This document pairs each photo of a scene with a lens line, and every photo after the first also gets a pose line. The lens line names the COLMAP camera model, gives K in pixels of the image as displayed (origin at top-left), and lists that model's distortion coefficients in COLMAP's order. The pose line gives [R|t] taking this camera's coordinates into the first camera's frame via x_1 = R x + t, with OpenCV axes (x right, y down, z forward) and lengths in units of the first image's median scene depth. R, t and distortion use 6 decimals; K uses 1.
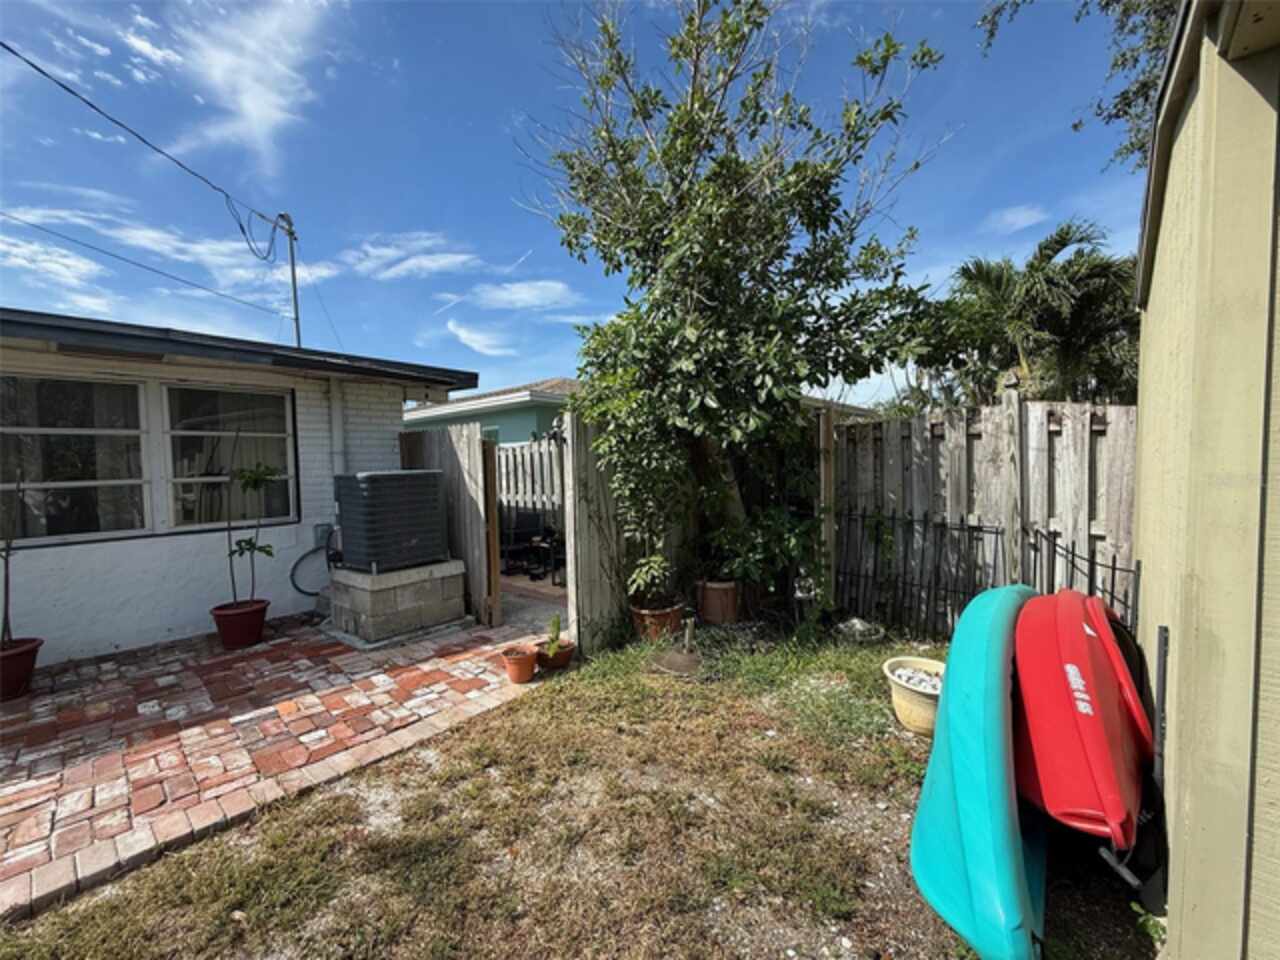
lens RADIAL K [[505.8, 0, 635.1], [0, 505.8, 480.6], [0, 0, 1]] dist [-0.000594, -0.000215]
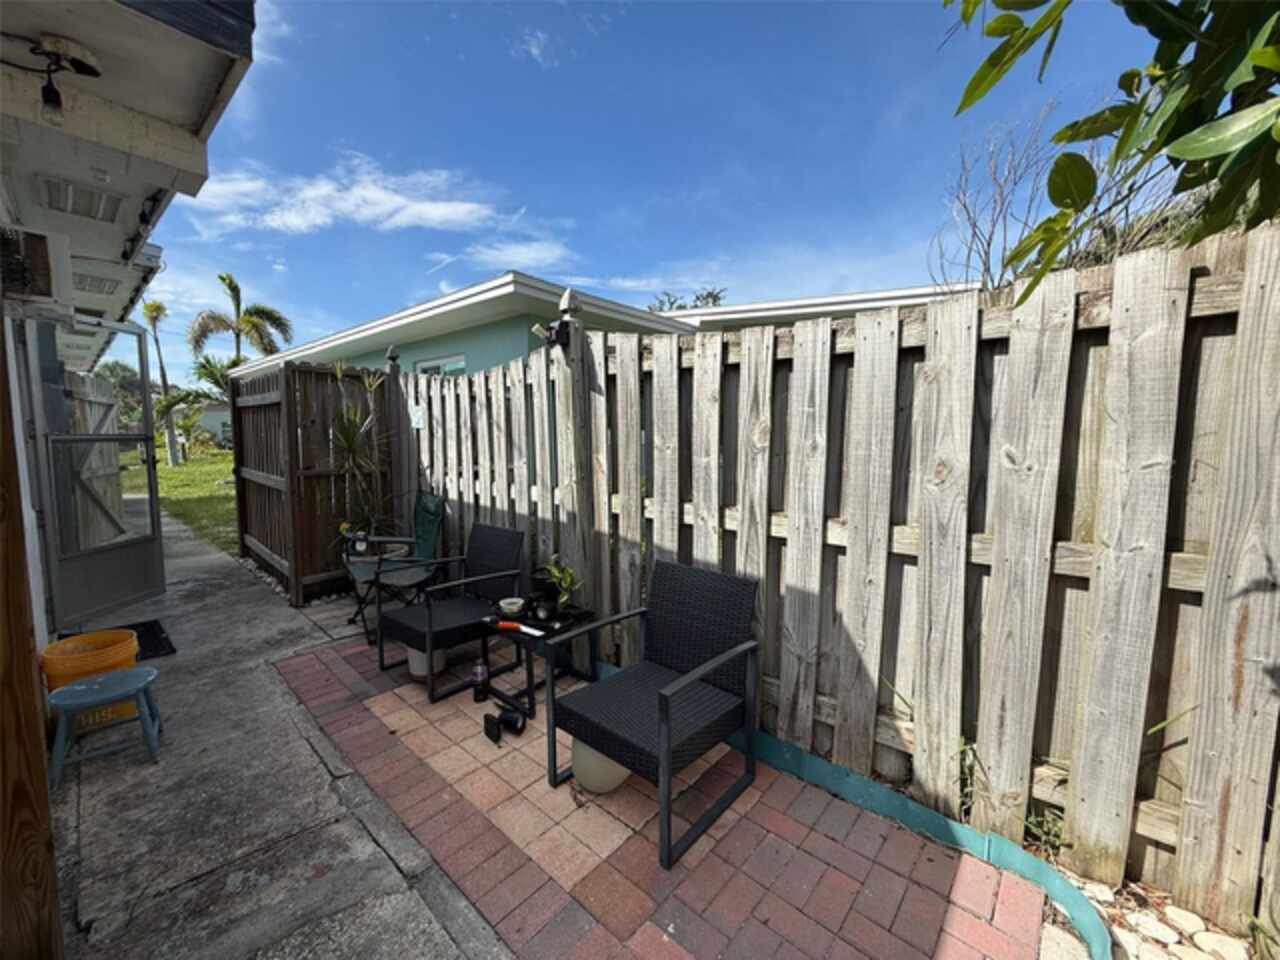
lens RADIAL K [[505.8, 0, 646.3], [0, 505.8, 476.6], [0, 0, 1]] dist [-0.000594, -0.000215]
pose [[0.999219, 0.030792, 0.024772, -0.135351], [-0.032063, 0.998098, 0.052648, -0.006536], [-0.023104, -0.053401, 0.998306, 0.803485]]
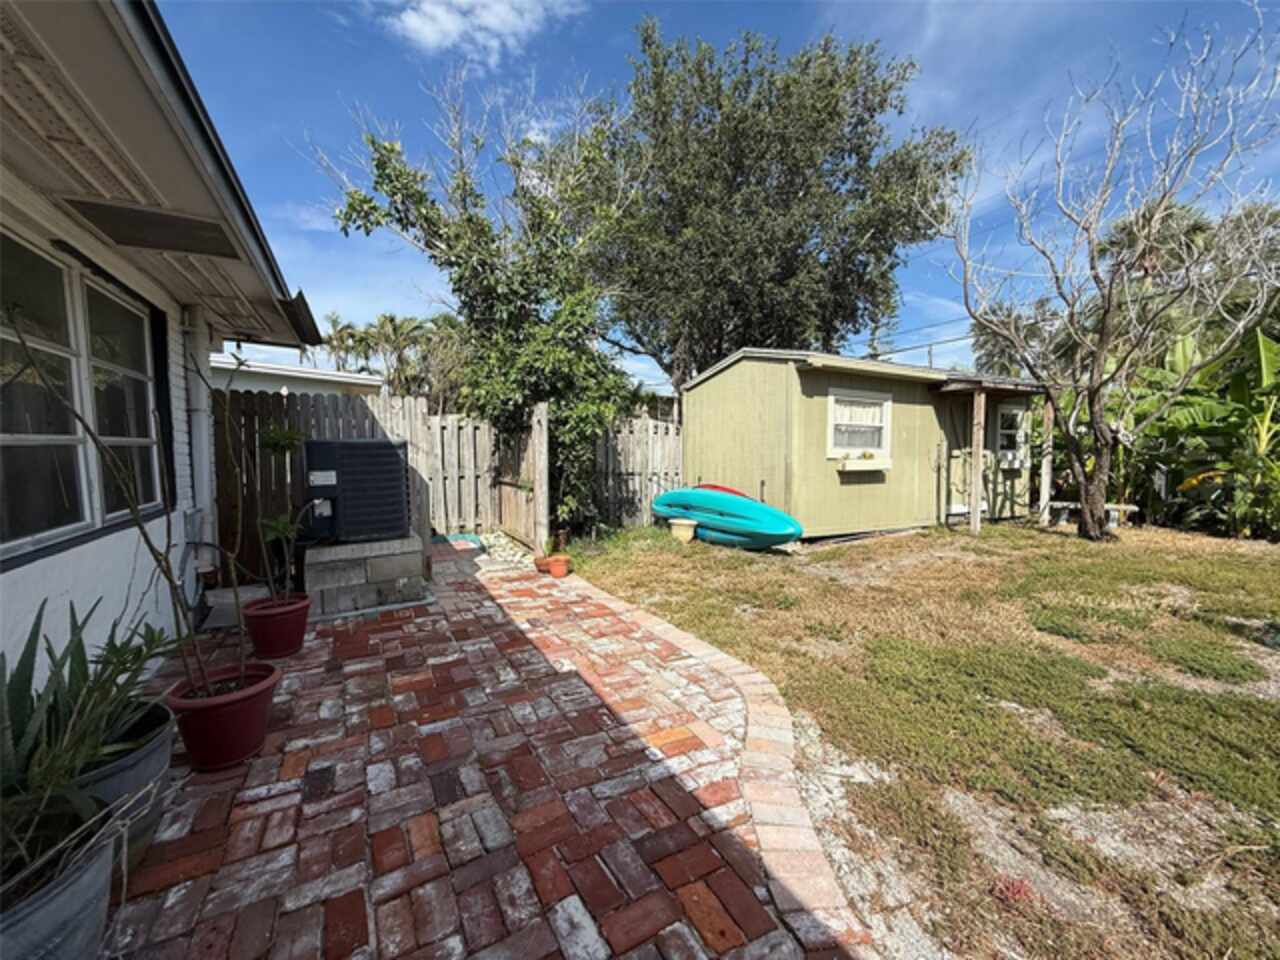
lens RADIAL K [[505.8, 0, 637.0], [0, 505.8, 483.0], [0, 0, 1]] dist [-0.000594, -0.000215]
pose [[0.333246, -0.044593, 0.941785, -1.024615], [0.031119, 0.998857, 0.036284, 0.039640], [-0.942326, 0.017216, 0.334253, 0.169463]]
